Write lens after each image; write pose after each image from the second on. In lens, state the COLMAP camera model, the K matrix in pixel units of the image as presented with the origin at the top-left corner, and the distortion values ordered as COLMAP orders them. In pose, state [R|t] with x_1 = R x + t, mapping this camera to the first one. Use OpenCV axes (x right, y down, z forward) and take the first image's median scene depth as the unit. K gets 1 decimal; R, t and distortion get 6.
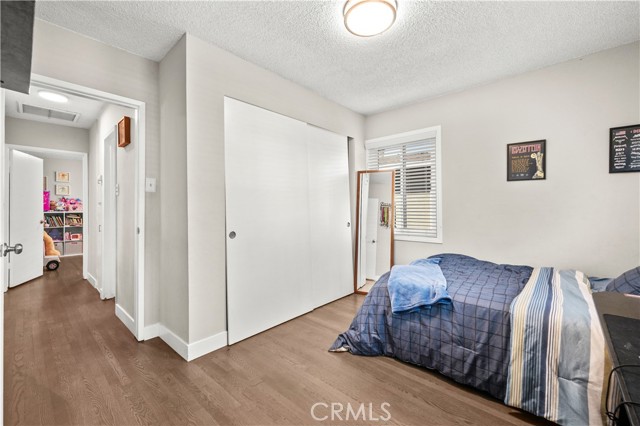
lens RADIAL K [[262.8, 0, 320.1], [0, 262.8, 209.5], [0, 0, 1]] dist [0.001183, 0.000200]
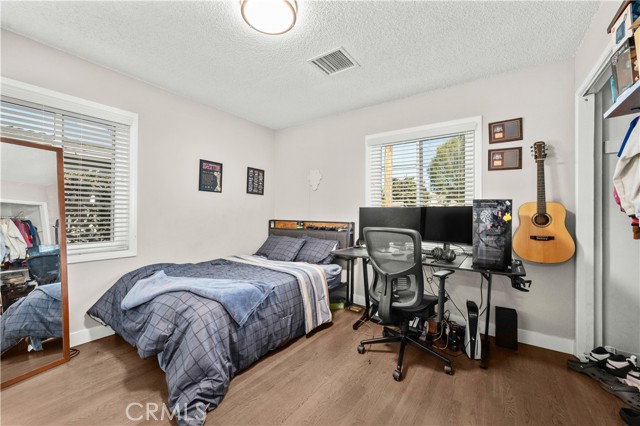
lens RADIAL K [[262.8, 0, 320.1], [0, 262.8, 209.5], [0, 0, 1]] dist [0.001183, 0.000200]
pose [[-0.129624, 0.015032, 0.991449, -0.868933], [-0.002770, 0.999876, -0.015522, -0.012262], [-0.991559, -0.004758, -0.129566, 1.038043]]
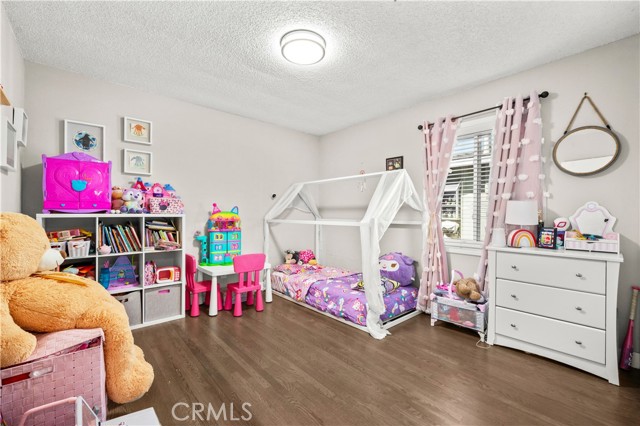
lens RADIAL K [[277.4, 0, 323.6], [0, 277.4, 213.9], [0, 0, 1]] dist [0.001832, 0.000042]
pose [[0.992356, 0.007374, -0.123185, -0.130786], [-0.006699, 0.999960, 0.005886, 0.000640], [0.123224, -0.005016, 0.992366, 0.124026]]
